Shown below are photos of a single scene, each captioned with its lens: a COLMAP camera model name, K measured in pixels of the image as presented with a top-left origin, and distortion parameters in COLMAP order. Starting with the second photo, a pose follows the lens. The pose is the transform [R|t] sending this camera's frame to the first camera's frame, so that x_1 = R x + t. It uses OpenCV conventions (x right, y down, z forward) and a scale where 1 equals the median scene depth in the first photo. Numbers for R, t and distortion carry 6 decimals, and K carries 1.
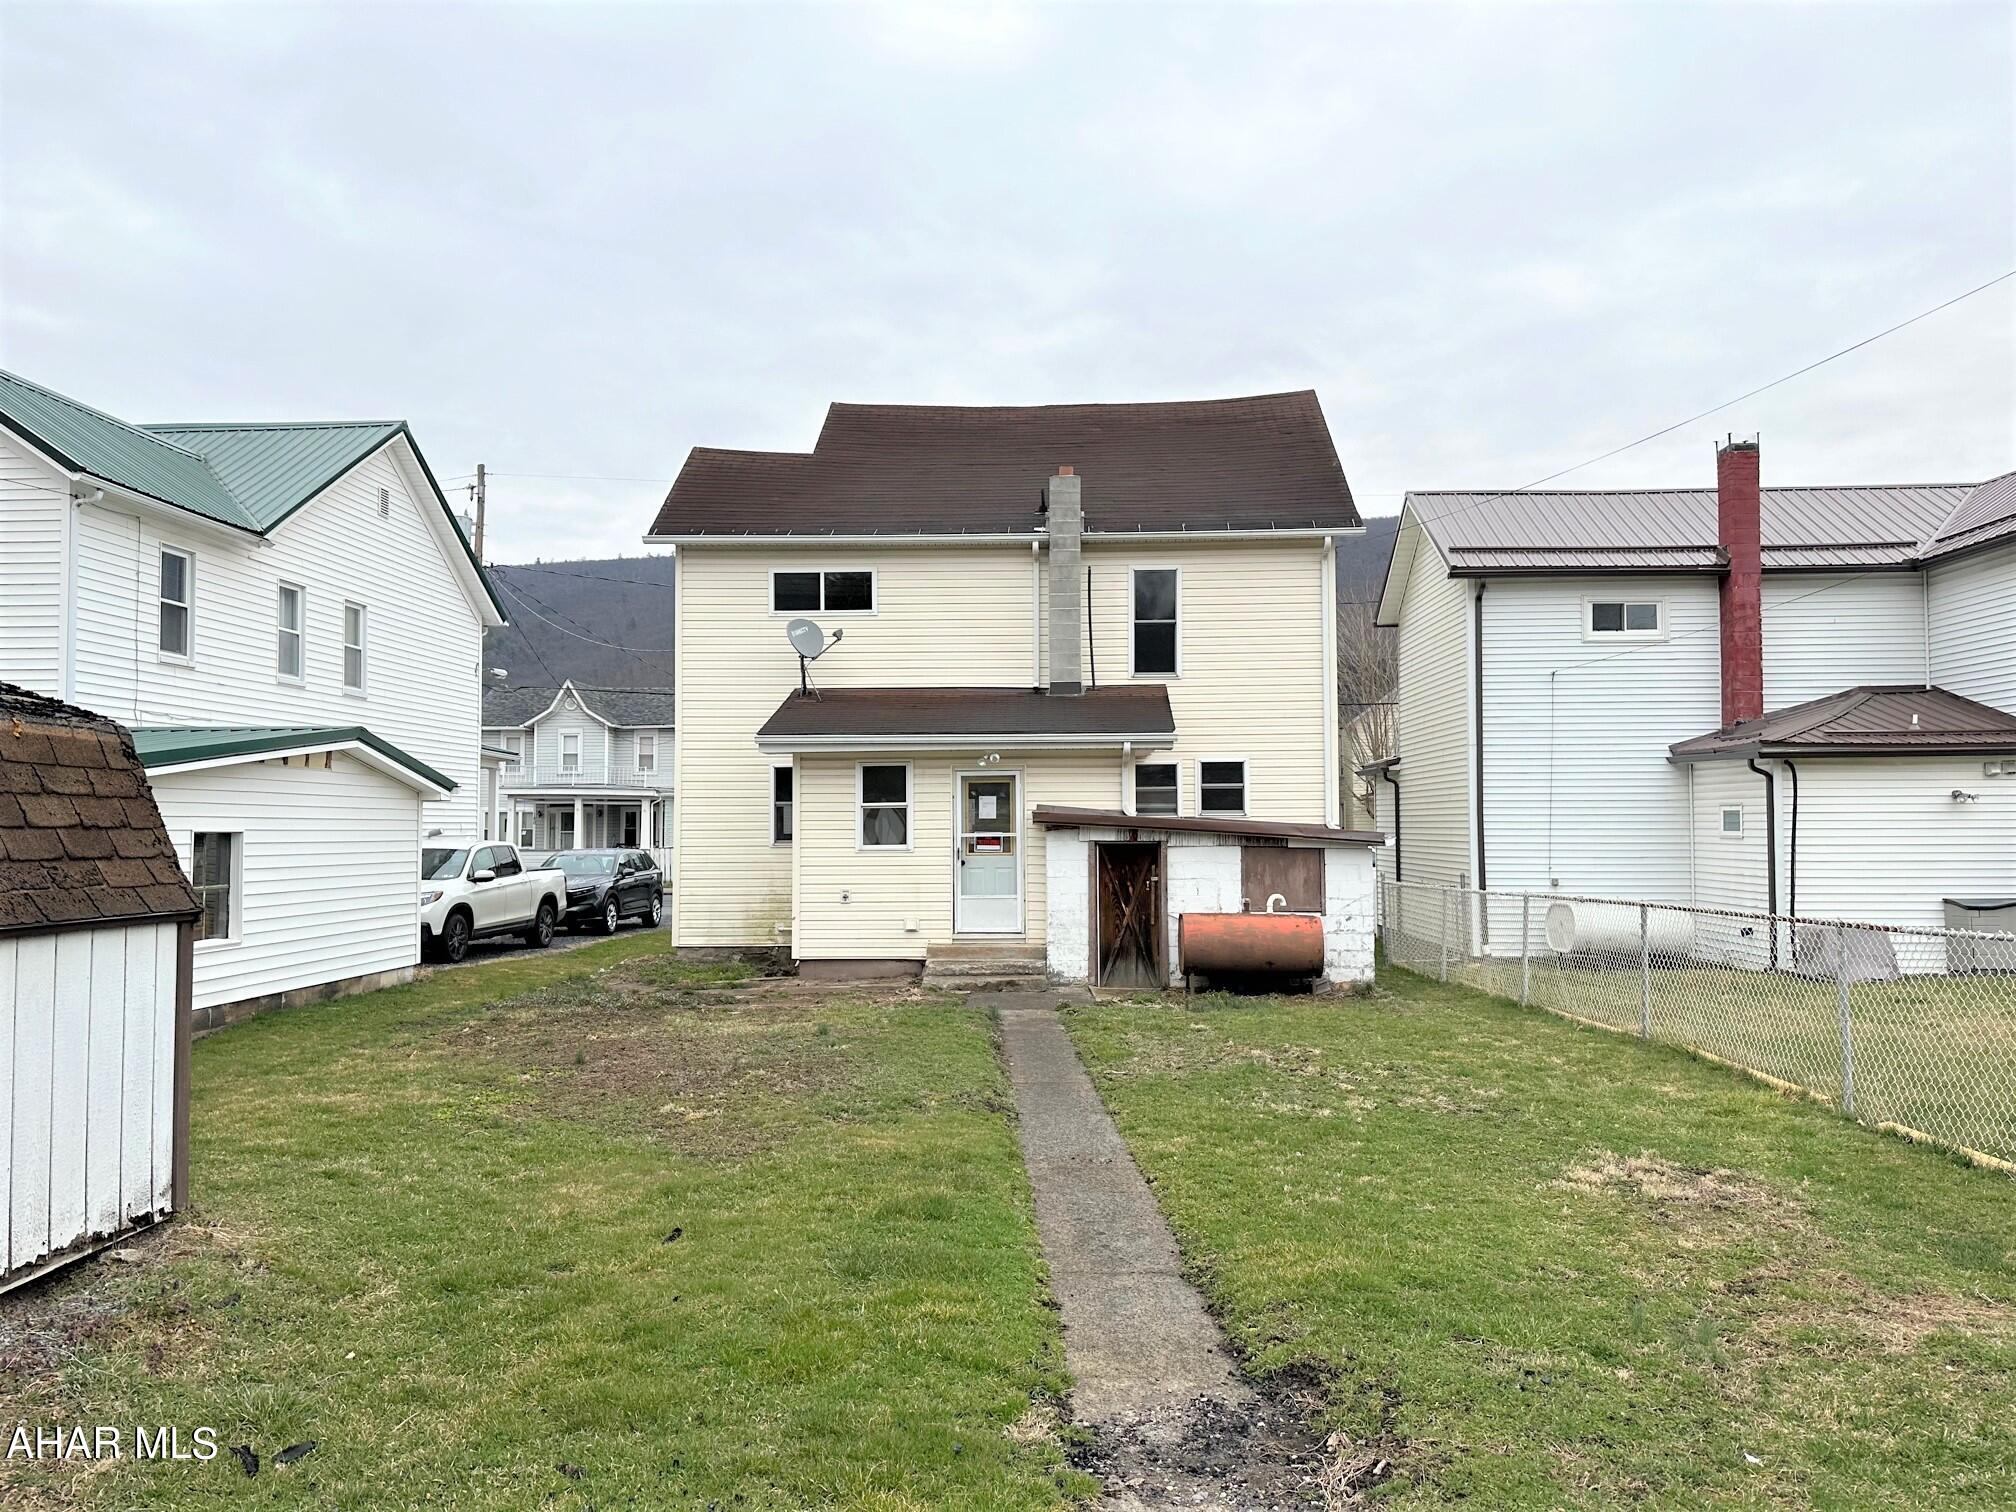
lens RADIAL K [[1414.6, 0, 1008.2], [0, 1414.6, 754.8], [0, 0, 1]] dist [0.079699, 0.000615]
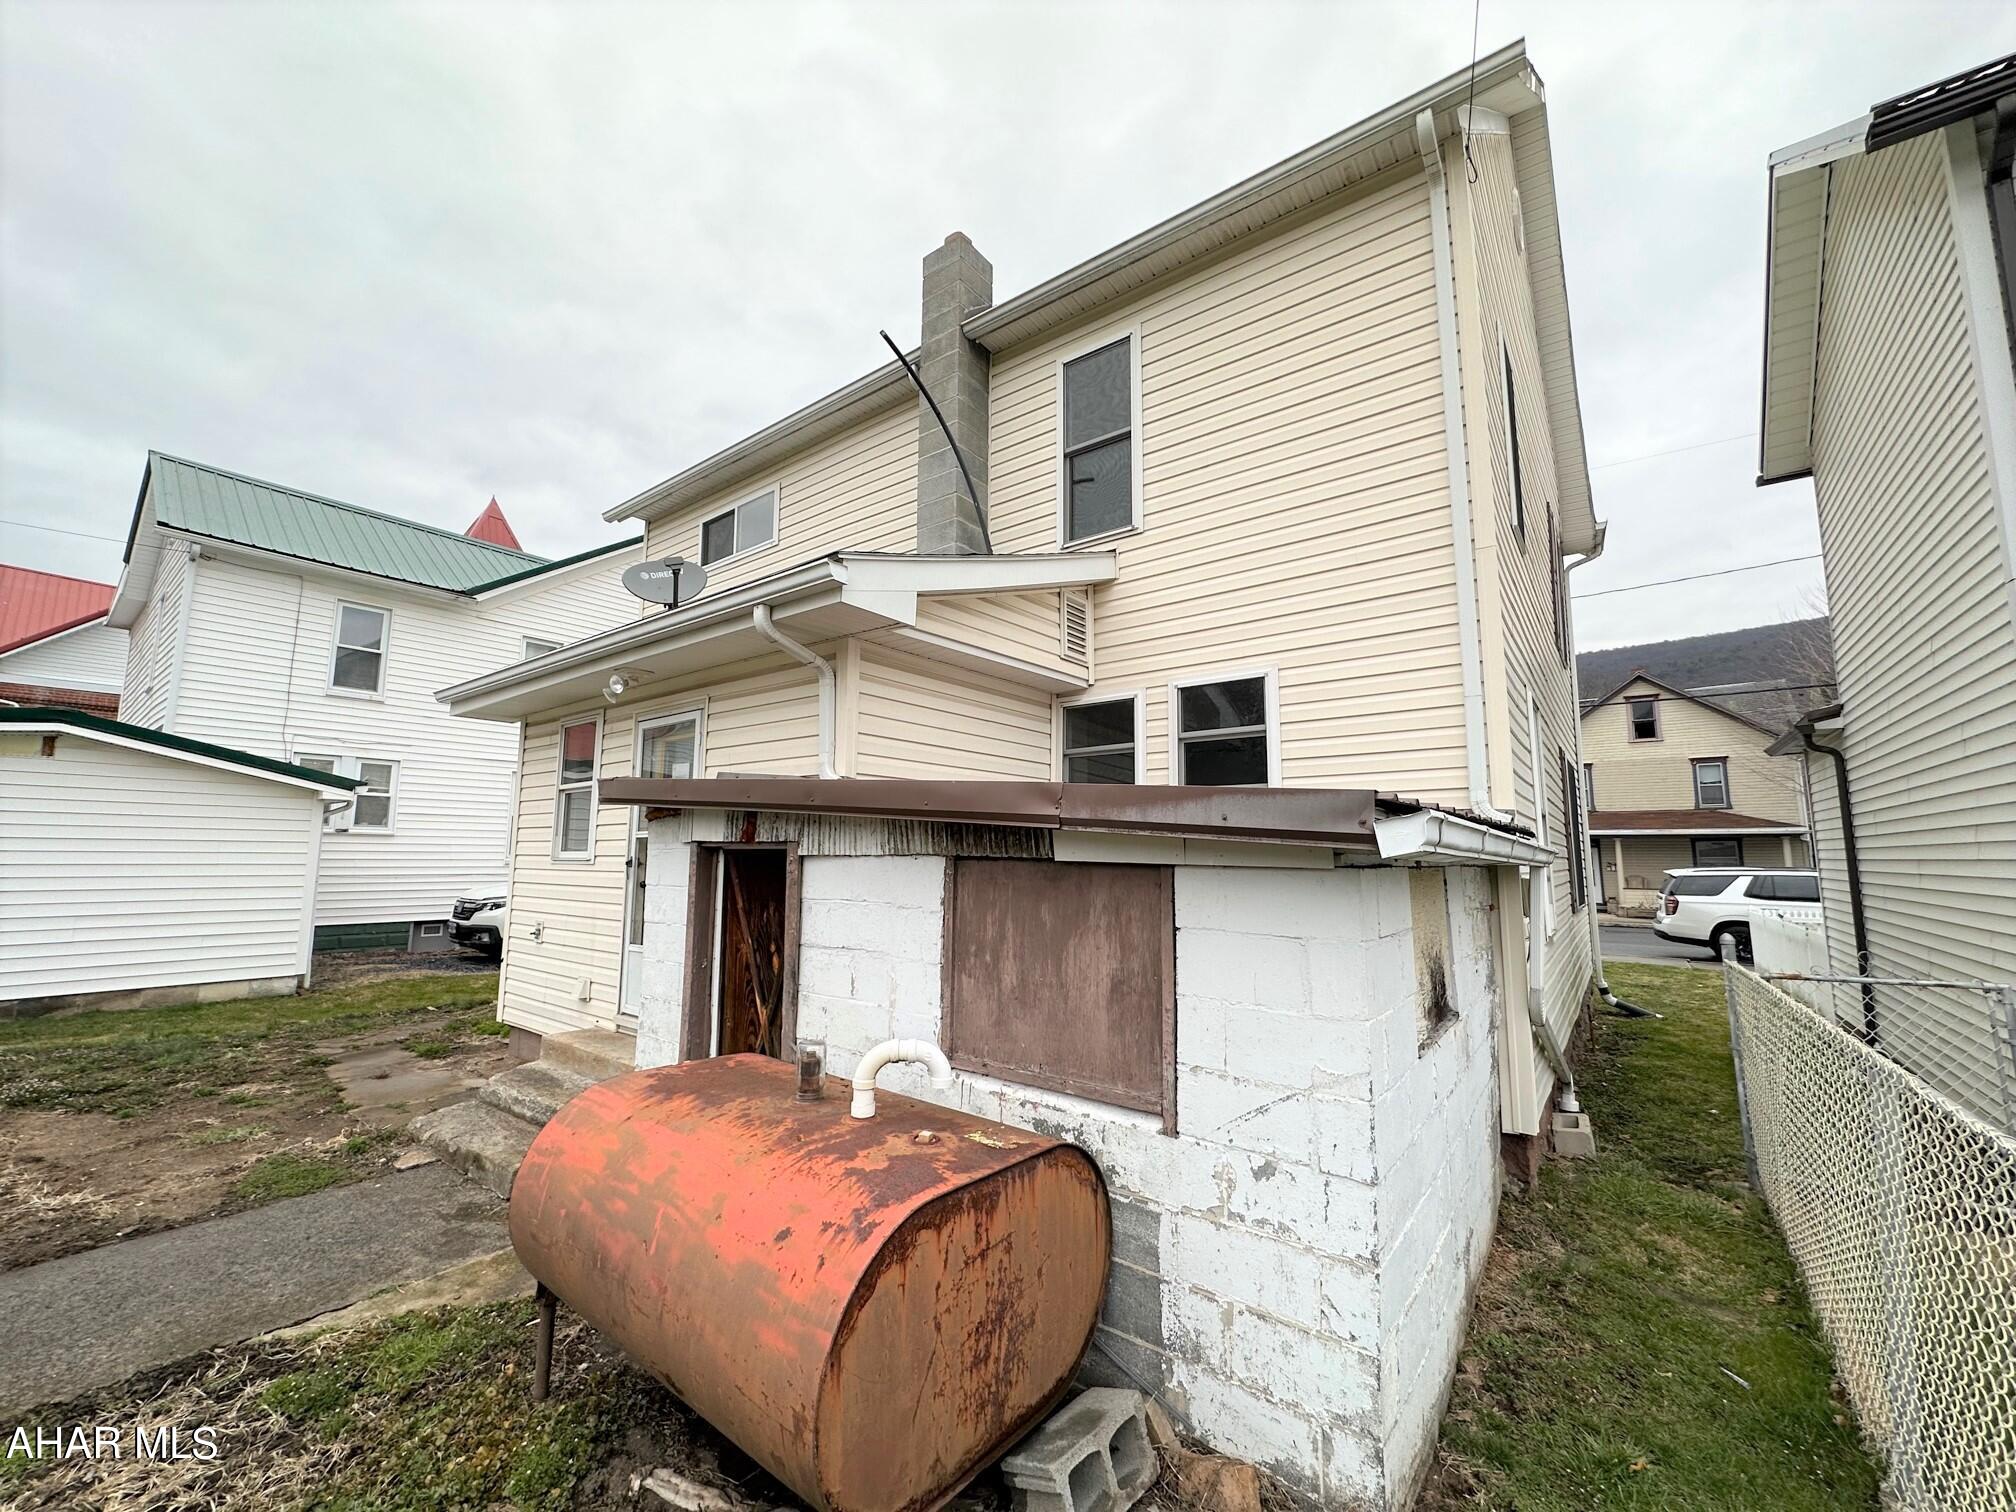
lens RADIAL K [[802.8, 0, 1011.2], [0, 802.8, 758.9], [0, 0, 1]] dist [-0.001641, 0.000858]
pose [[0.819849, -0.060555, -0.569368, 0.246286], [0.020012, 0.996815, -0.077200, 0.049583], [0.572229, 0.051898, 0.818450, 0.749892]]
